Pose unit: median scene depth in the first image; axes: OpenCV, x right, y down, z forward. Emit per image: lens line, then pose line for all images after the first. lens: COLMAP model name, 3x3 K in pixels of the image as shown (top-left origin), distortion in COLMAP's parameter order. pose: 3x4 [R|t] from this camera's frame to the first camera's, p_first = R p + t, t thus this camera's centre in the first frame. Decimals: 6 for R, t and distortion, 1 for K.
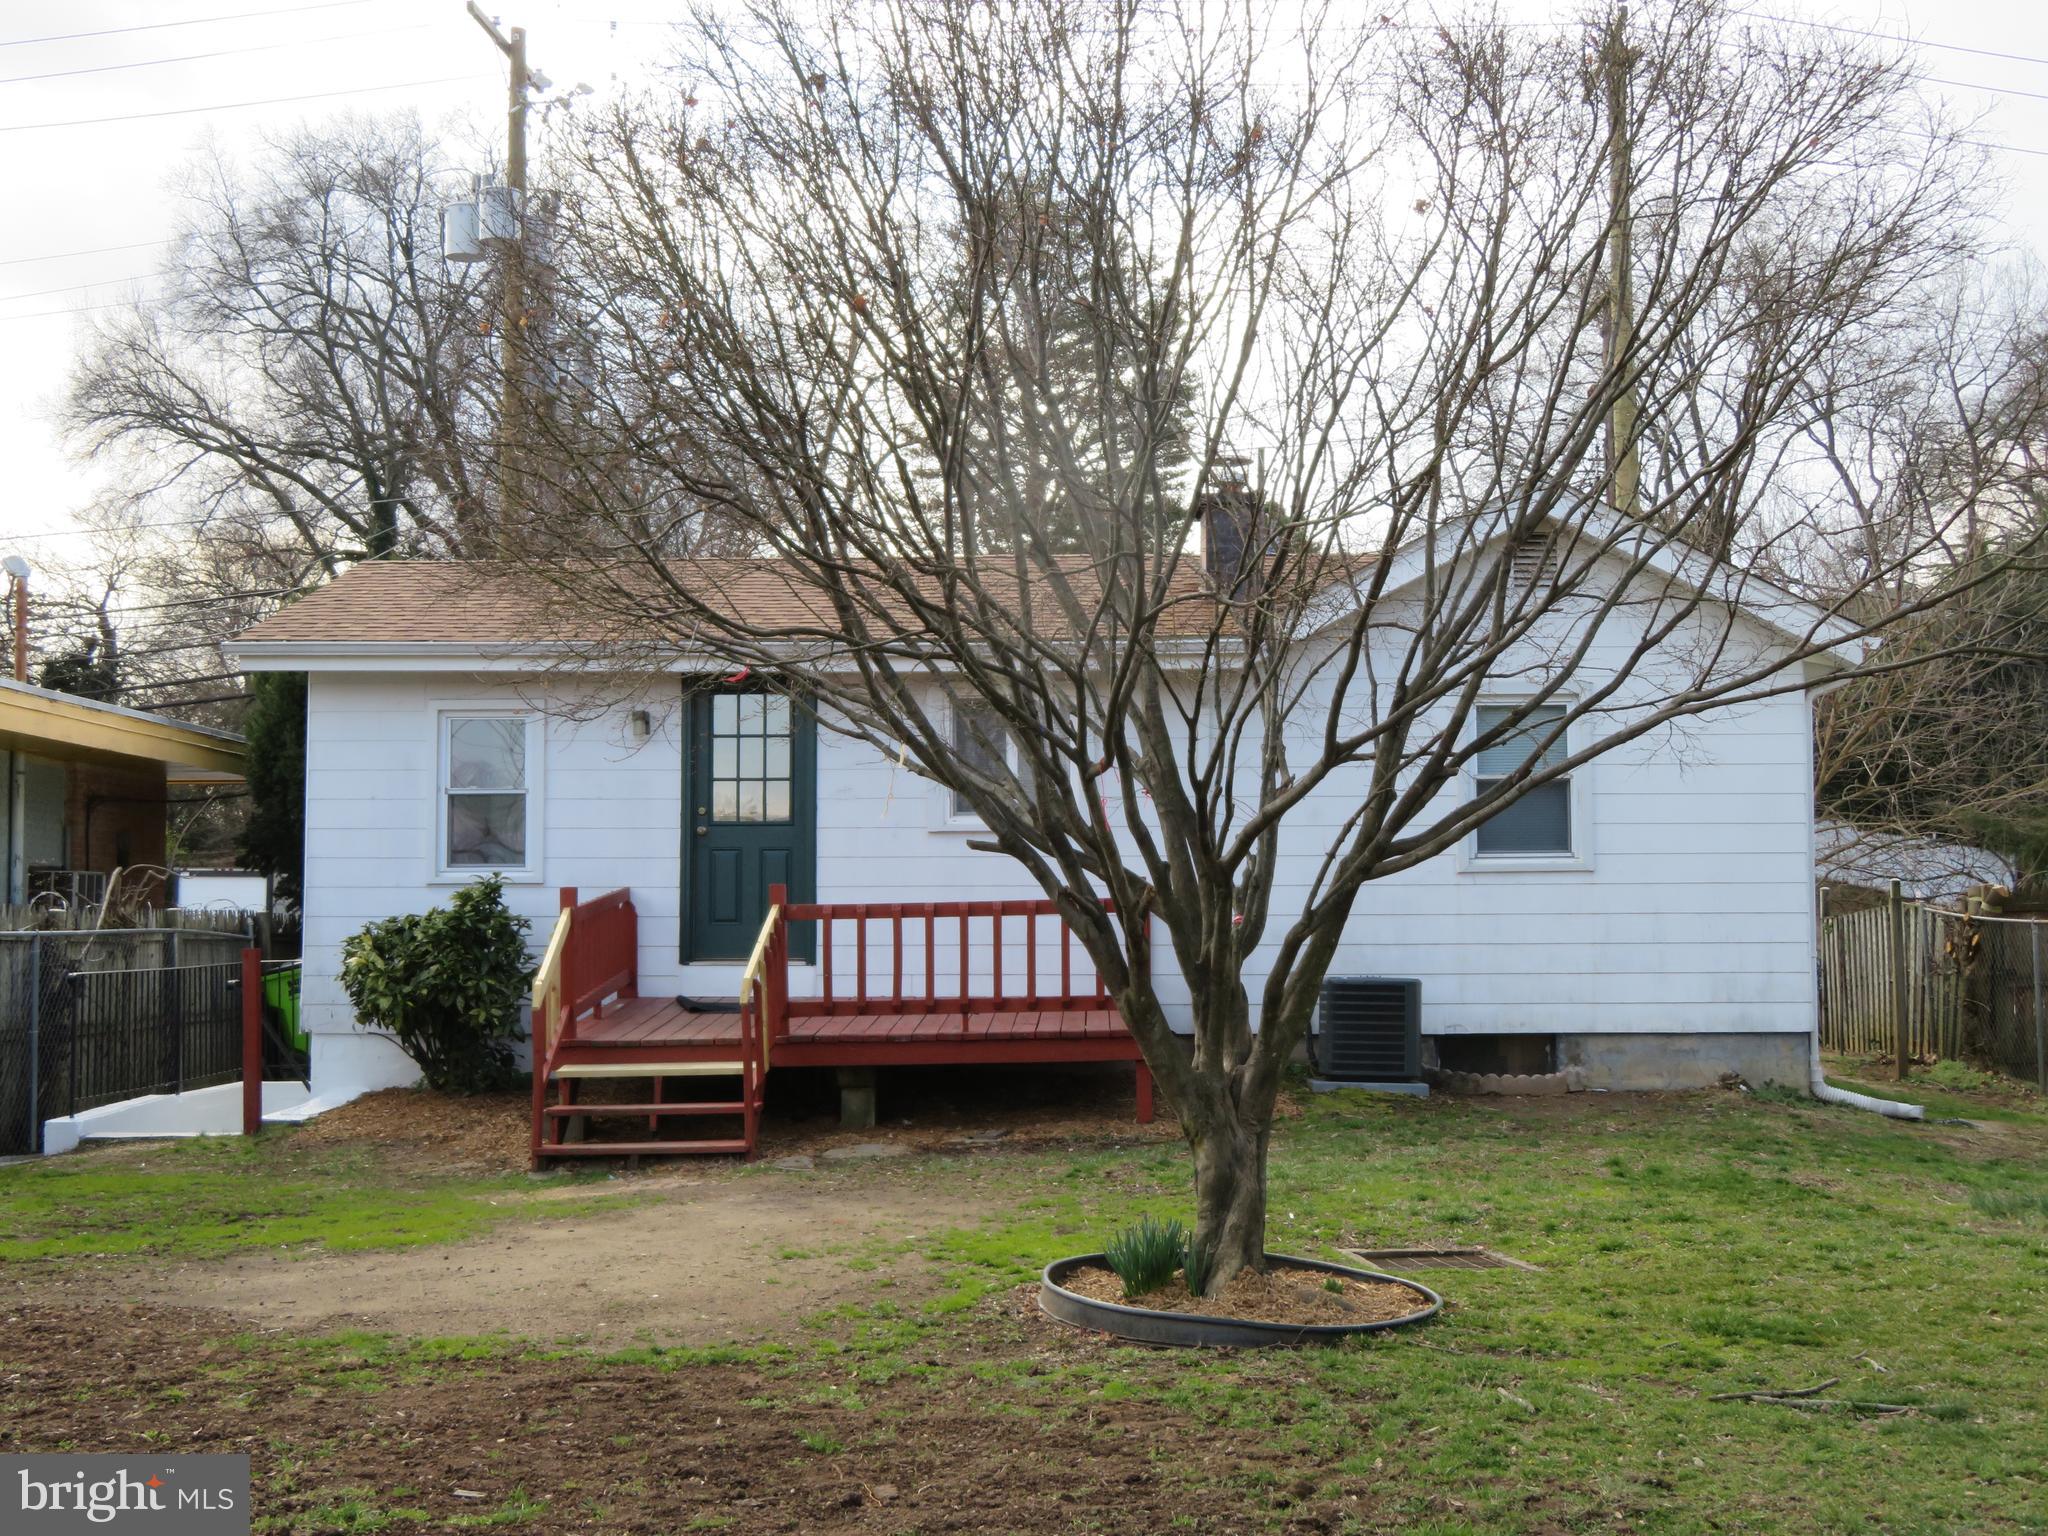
lens RADIAL K [[2530.9, 0, 1026.7], [0, 2530.9, 770.1], [0, 0, 1]] dist [-0.032074, 0.000000]
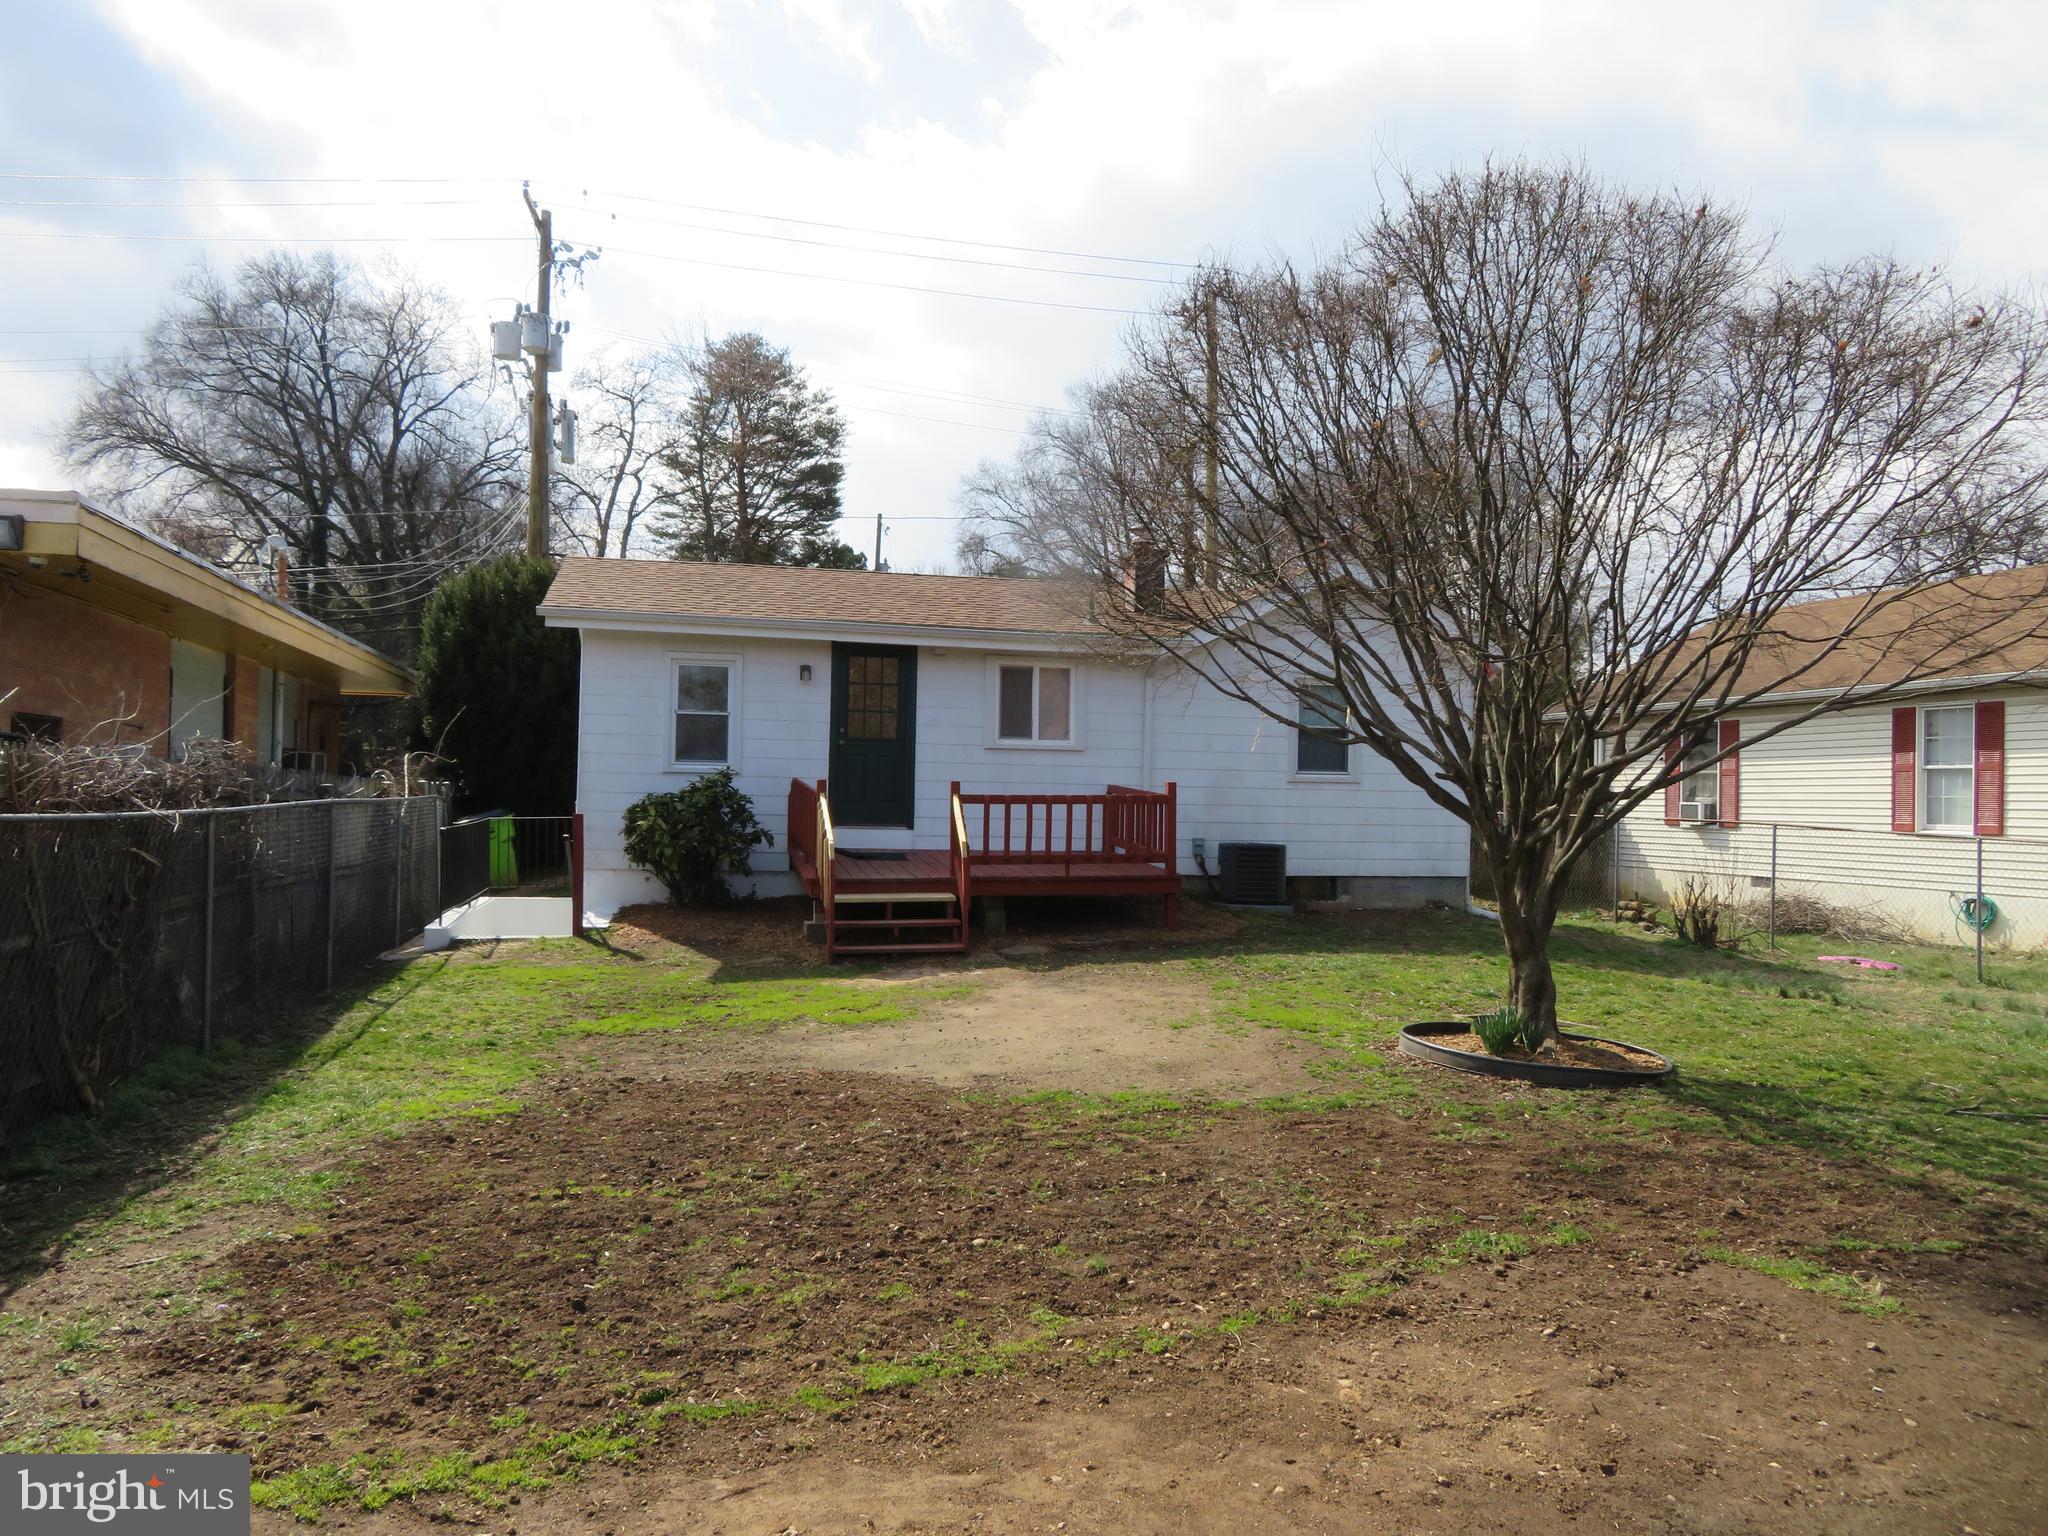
lens RADIAL K [[1462.7, 0, 1018.2], [0, 1462.7, 770.7], [0, 0, 1]] dist [-0.019207, 0.010265]
pose [[0.965851, 0.027368, 0.257649, -0.263375], [-0.039170, 0.998400, 0.040788, -0.000457], [-0.256120, -0.049487, 0.965377, 0.091721]]
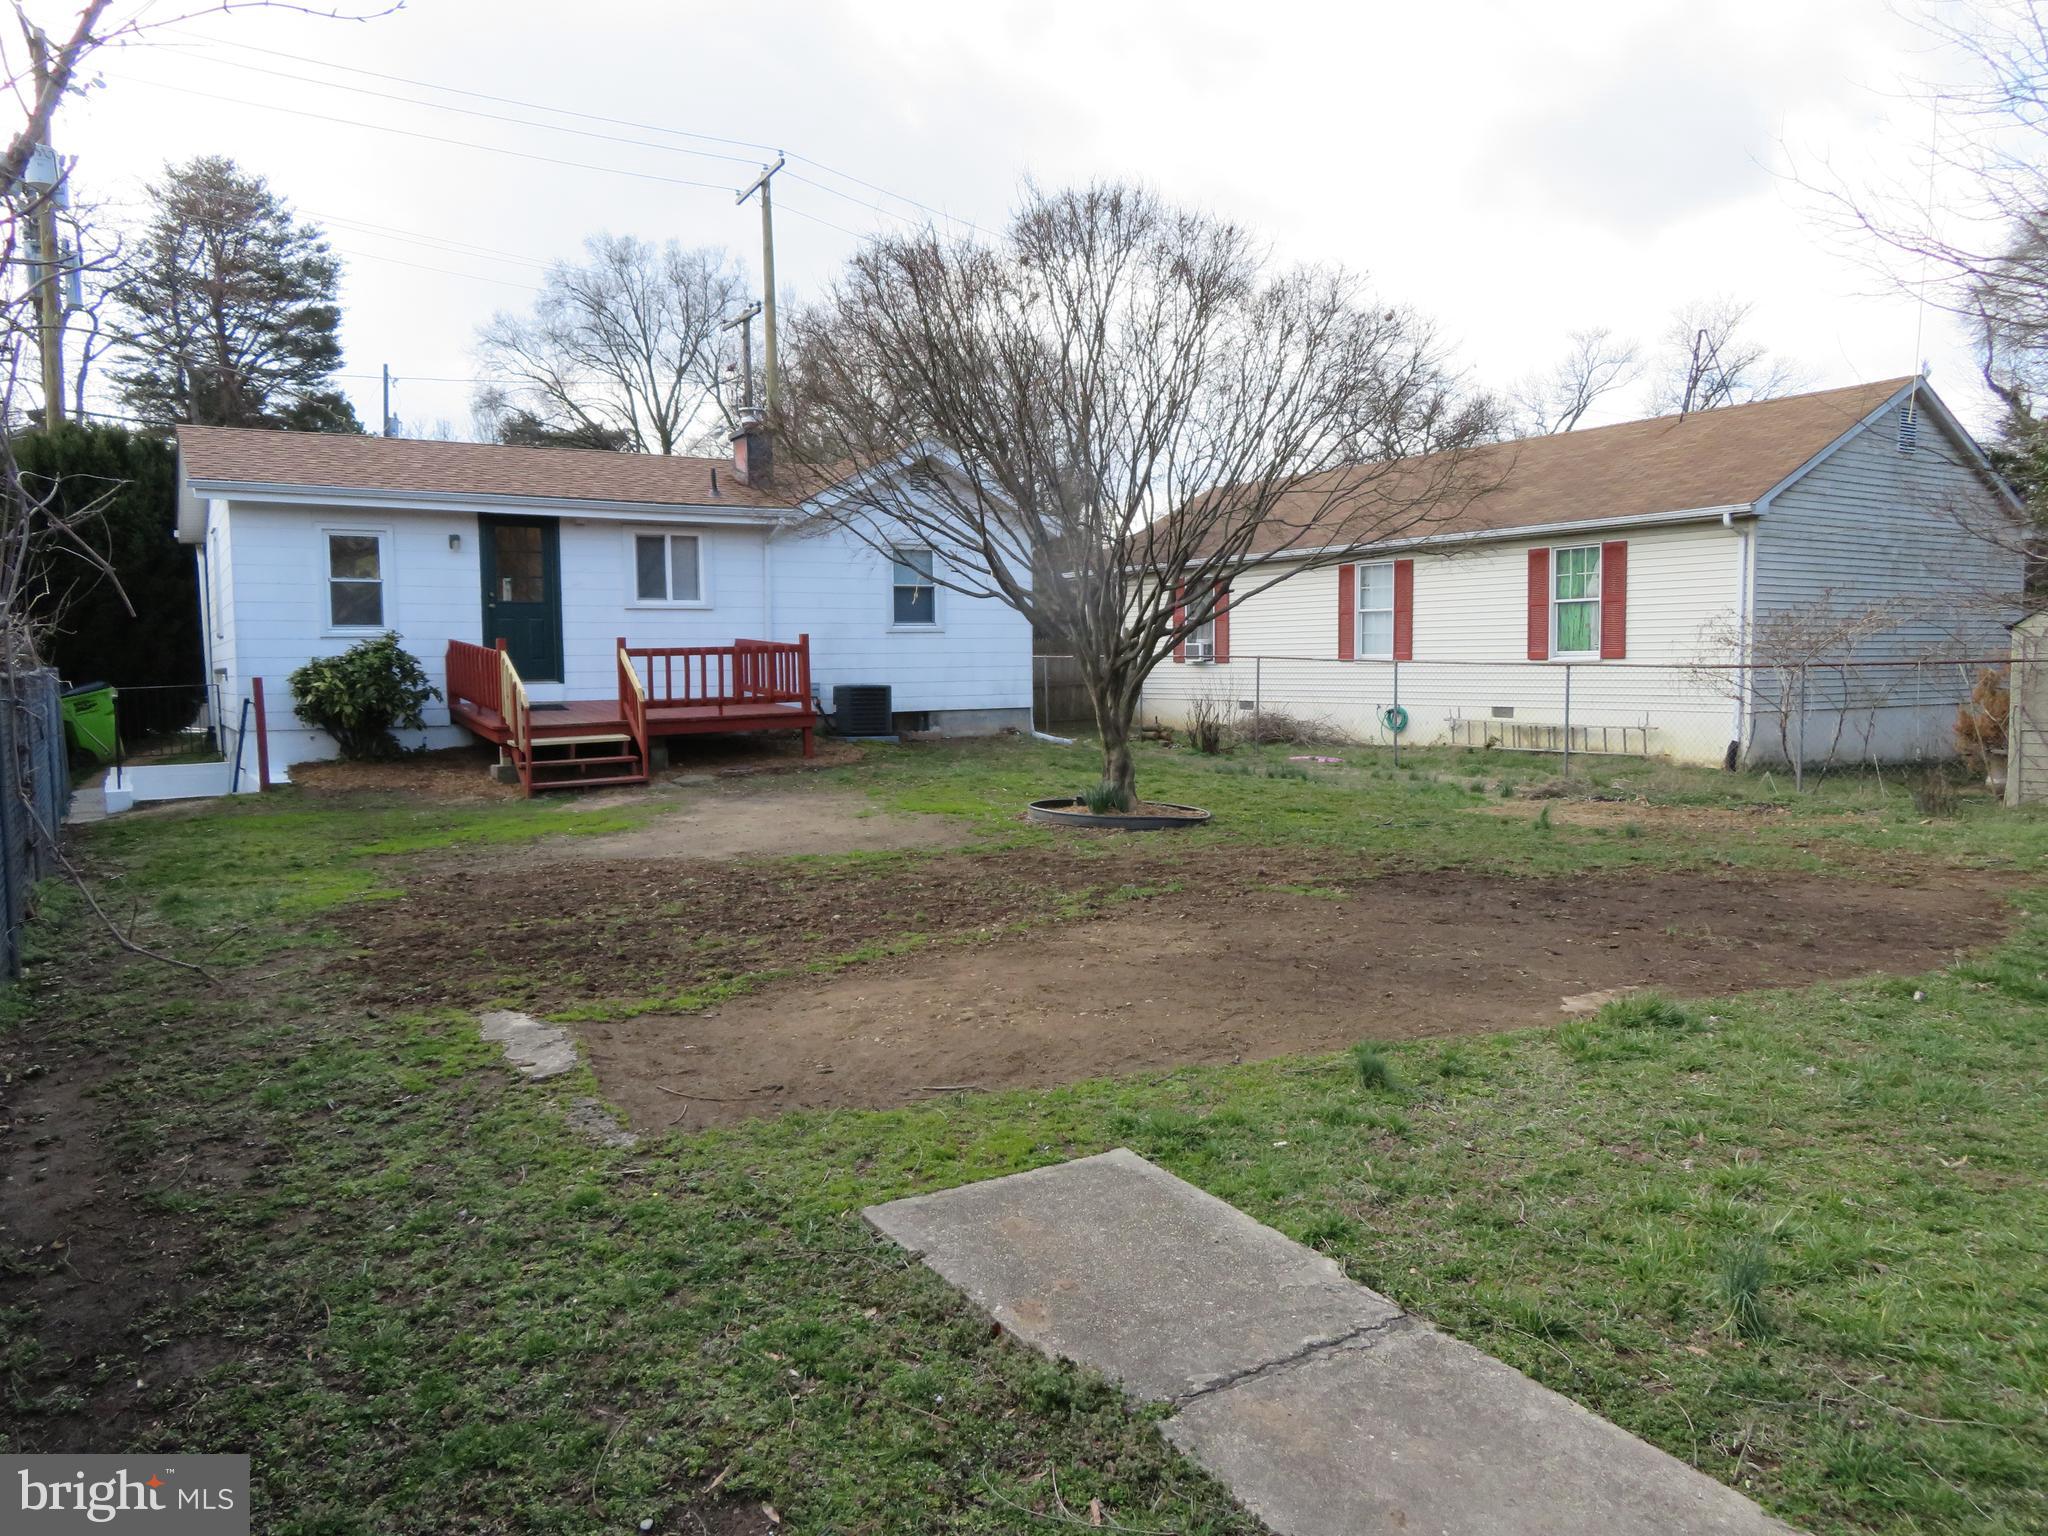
lens RADIAL K [[1462.7, 0, 1020.7], [0, 1462.7, 772.3], [0, 0, 1]] dist [-0.019207, 0.010265]
pose [[0.830346, -0.047810, 0.555193, -0.397117], [-0.026927, 0.991706, 0.125673, 0.001259], [-0.556597, -0.119302, 0.822172, -0.033354]]
